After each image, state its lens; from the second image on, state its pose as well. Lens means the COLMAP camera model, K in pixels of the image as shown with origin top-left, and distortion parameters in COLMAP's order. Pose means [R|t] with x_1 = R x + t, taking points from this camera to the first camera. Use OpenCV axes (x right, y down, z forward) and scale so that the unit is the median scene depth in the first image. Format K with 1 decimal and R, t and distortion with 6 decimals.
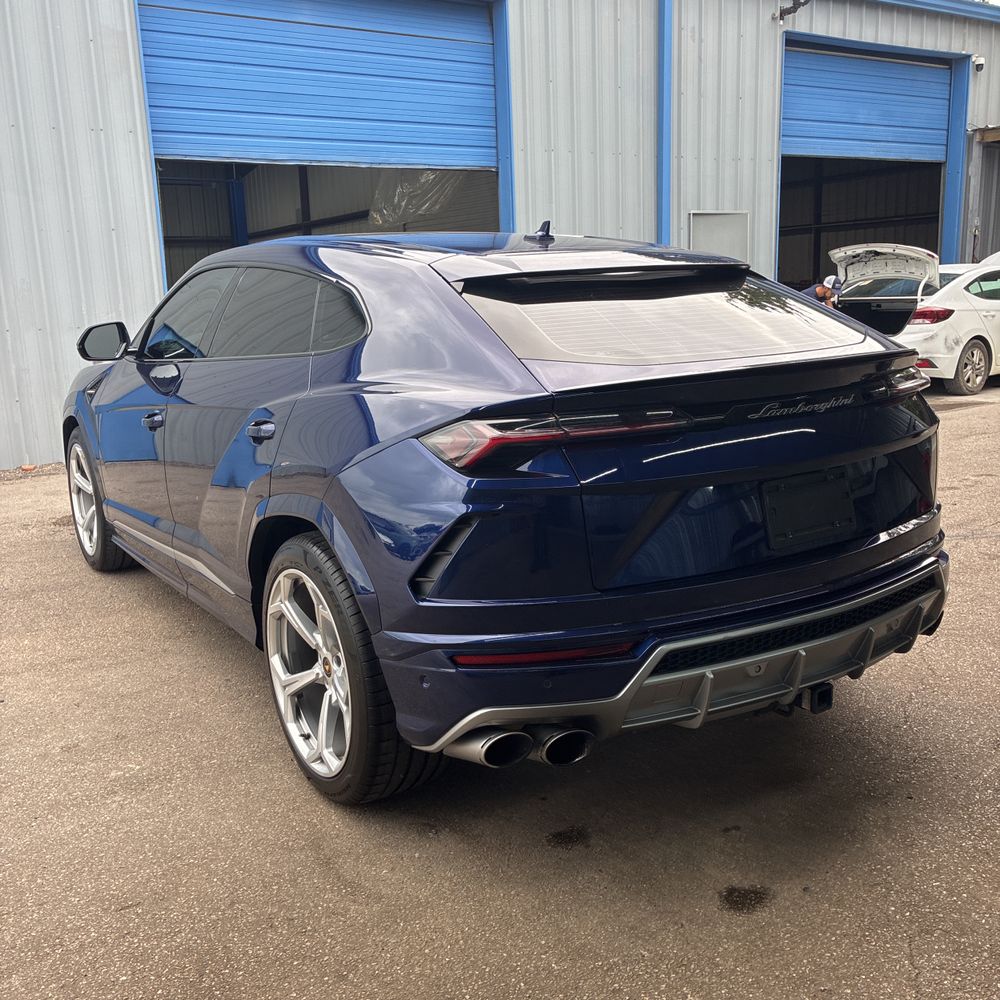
lens RADIAL K [[1013.8, 0, 497.3], [0, 1013.8, 509.8], [0, 0, 1]] dist [0.019580, -0.003426]
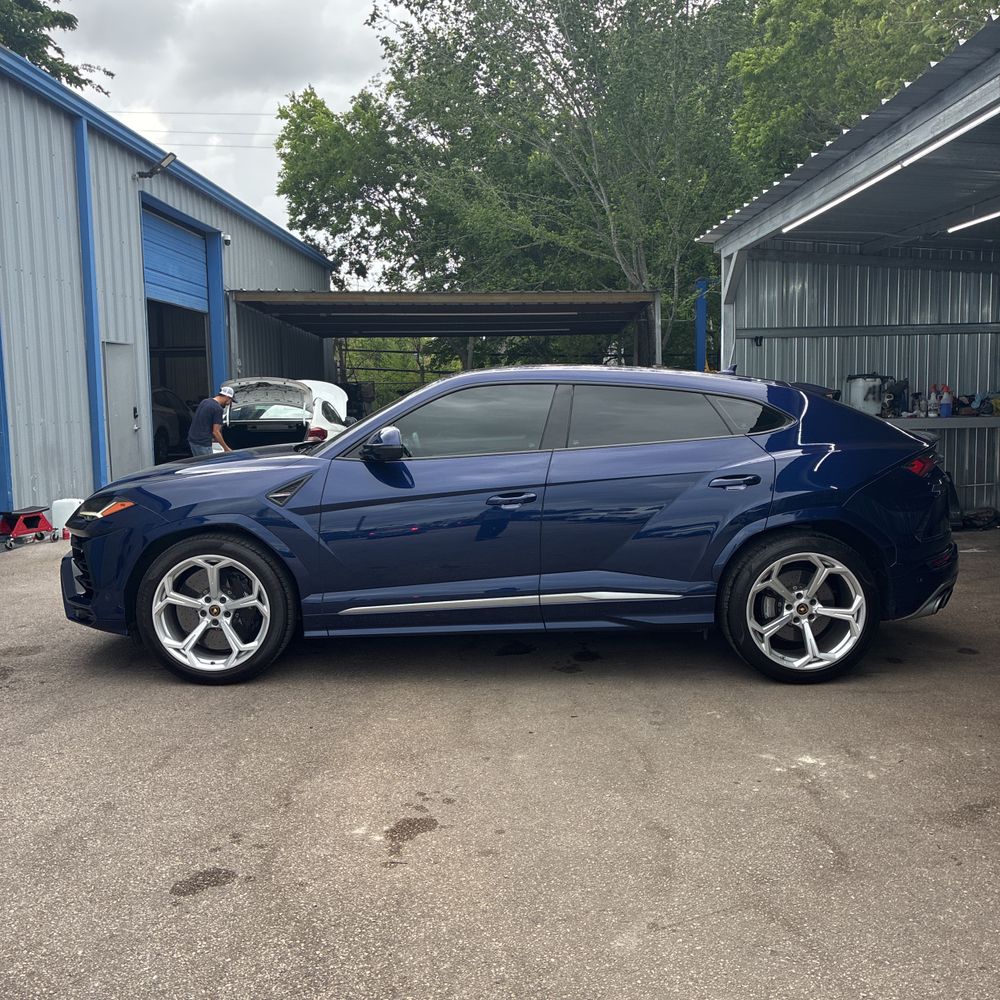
lens RADIAL K [[1013.8, 0, 497.3], [0, 1013.8, 509.8], [0, 0, 1]] dist [0.019580, -0.003426]
pose [[0.559013, -0.070302, 0.826173, -0.504607], [0.174877, 0.983982, -0.034597, -0.012160], [-0.810508, 0.163818, 0.562353, 0.108163]]
